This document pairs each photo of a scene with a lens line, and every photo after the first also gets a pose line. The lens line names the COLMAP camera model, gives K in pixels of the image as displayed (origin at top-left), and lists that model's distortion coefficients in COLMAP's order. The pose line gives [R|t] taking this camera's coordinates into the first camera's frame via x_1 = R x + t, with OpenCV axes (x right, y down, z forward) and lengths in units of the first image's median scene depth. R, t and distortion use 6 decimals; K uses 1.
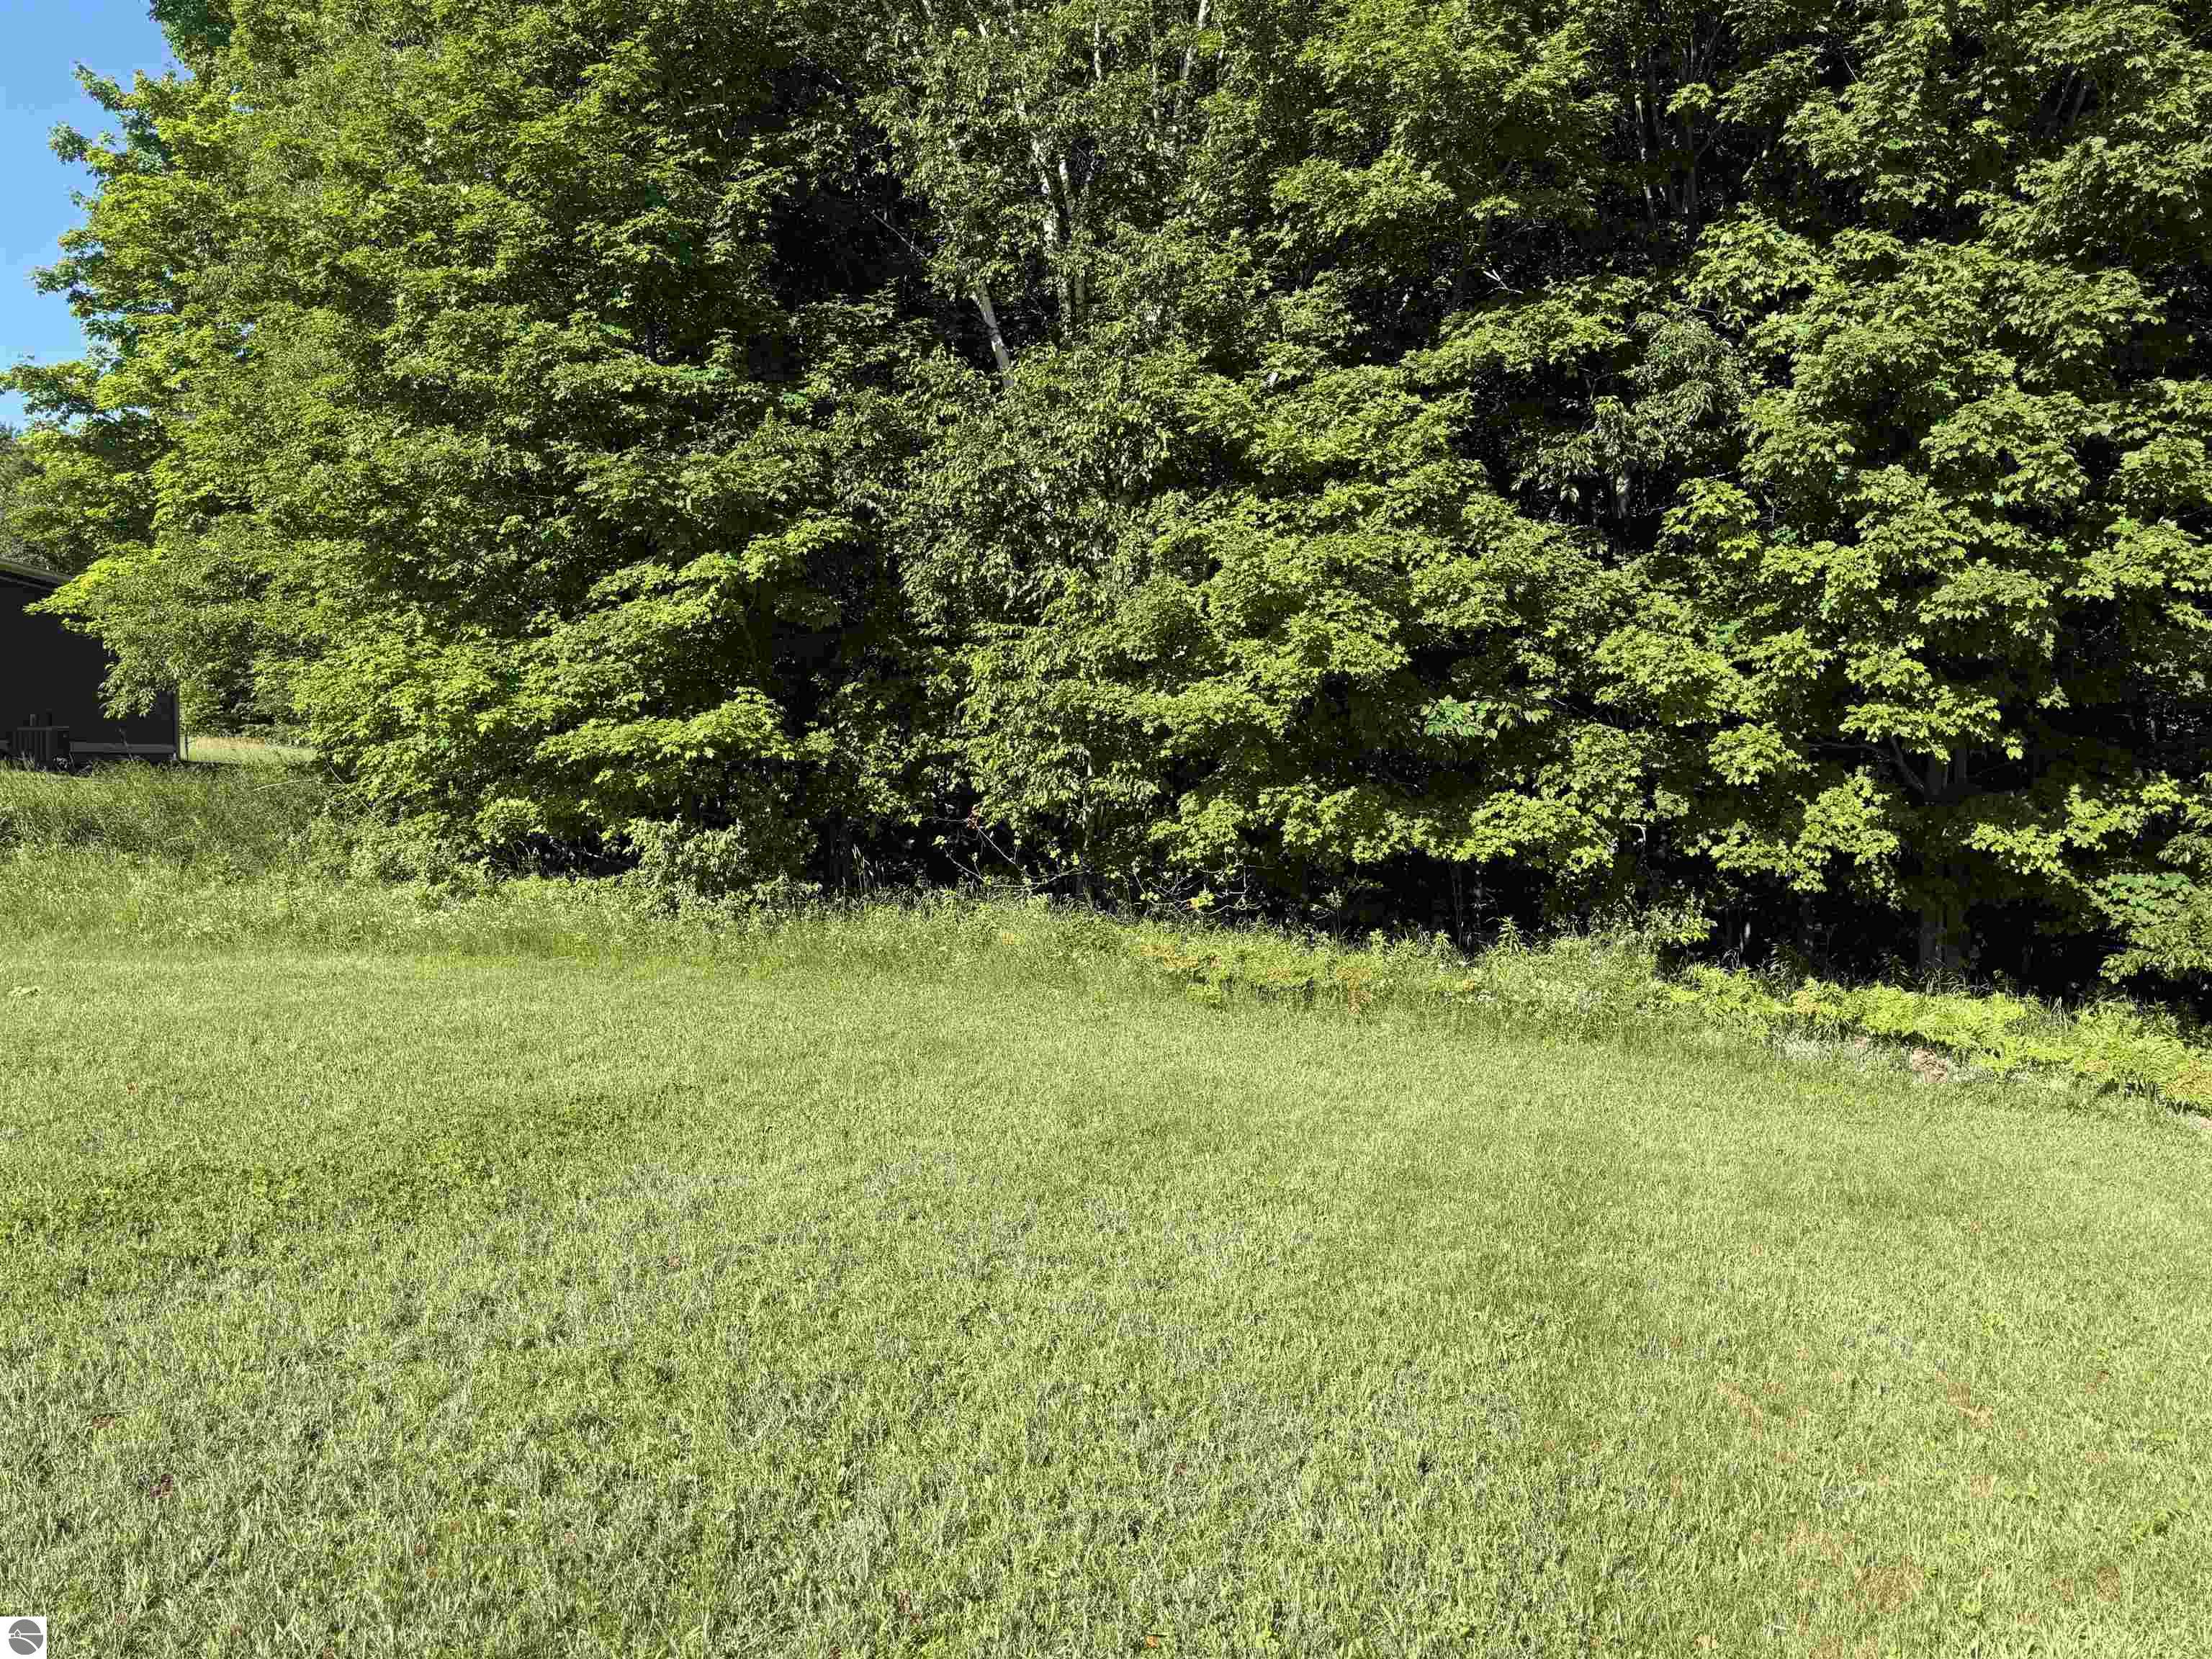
lens RADIAL K [[1738.9, 0, 1080.3], [0, 1738.9, 819.3], [0, 0, 1]] dist [0.063089, -0.068924]
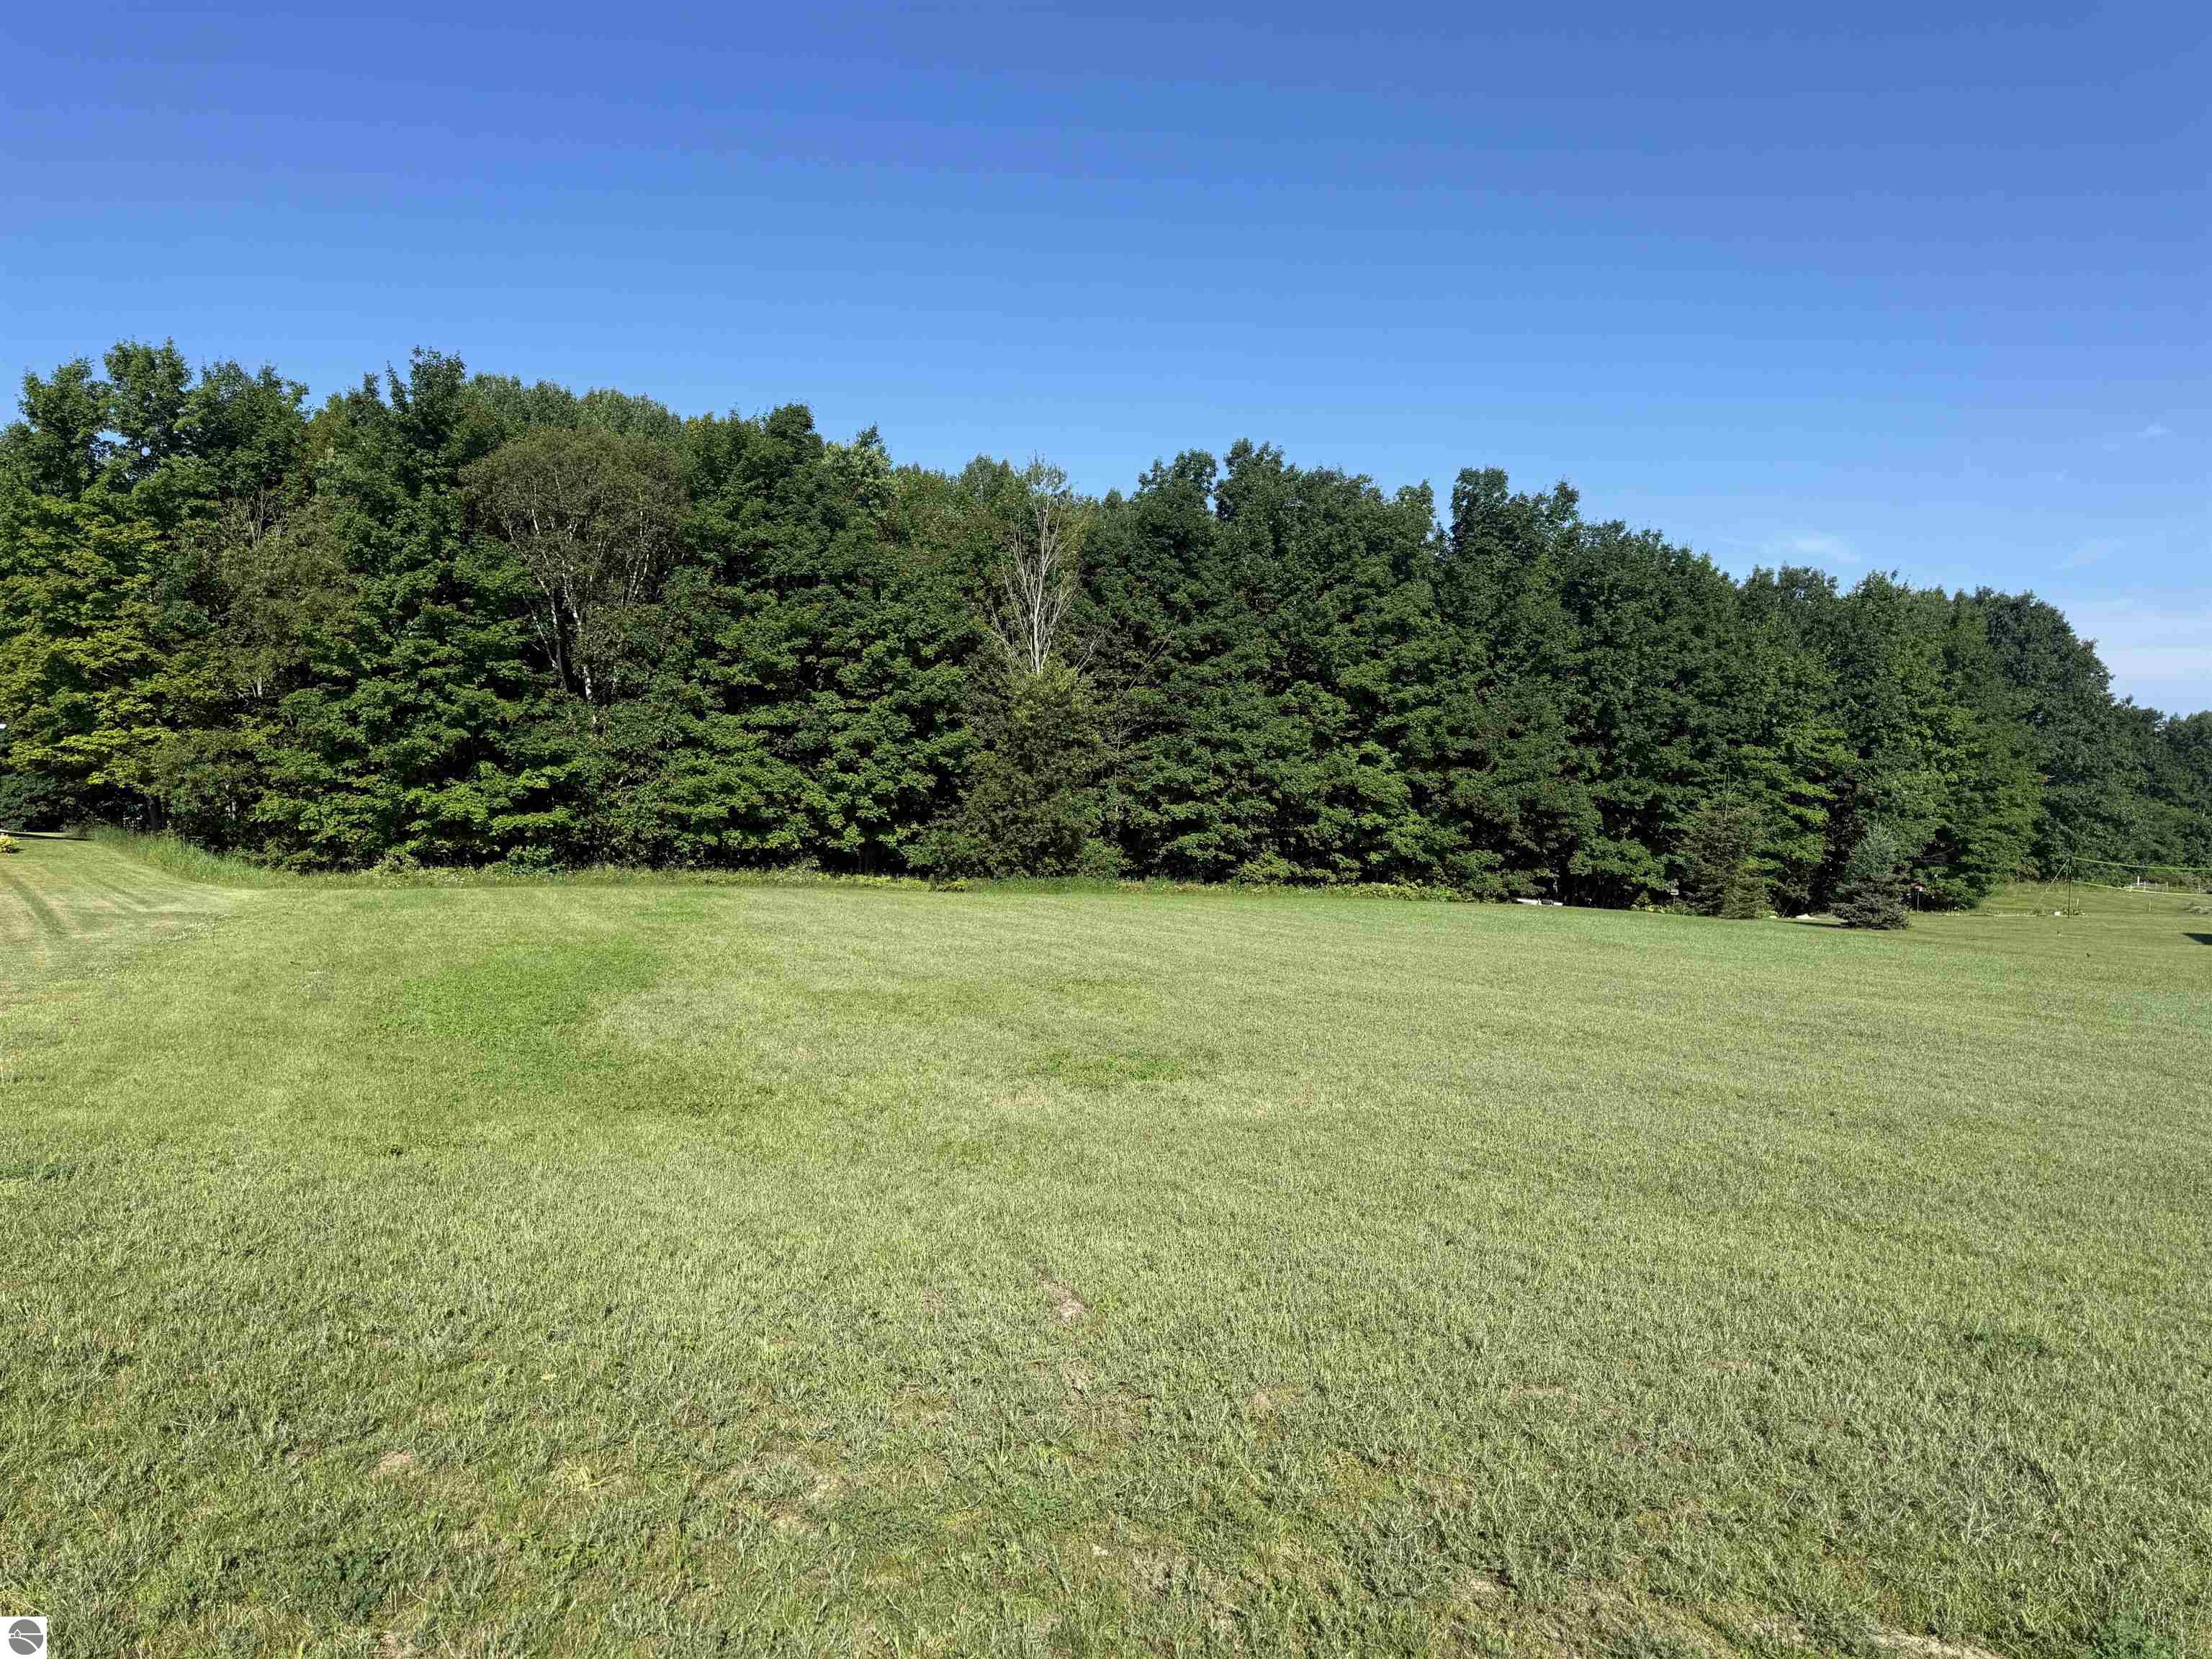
lens RADIAL K [[1581.4, 0, 1153.2], [0, 1581.4, 846.8], [0, 0, 1]] dist [0.097937, -0.110117]
pose [[0.740105, -0.036110, 0.671521, -1.543625], [0.025399, 0.999346, 0.025745, -0.050178], [-0.672012, -0.001998, 0.740538, -2.241046]]
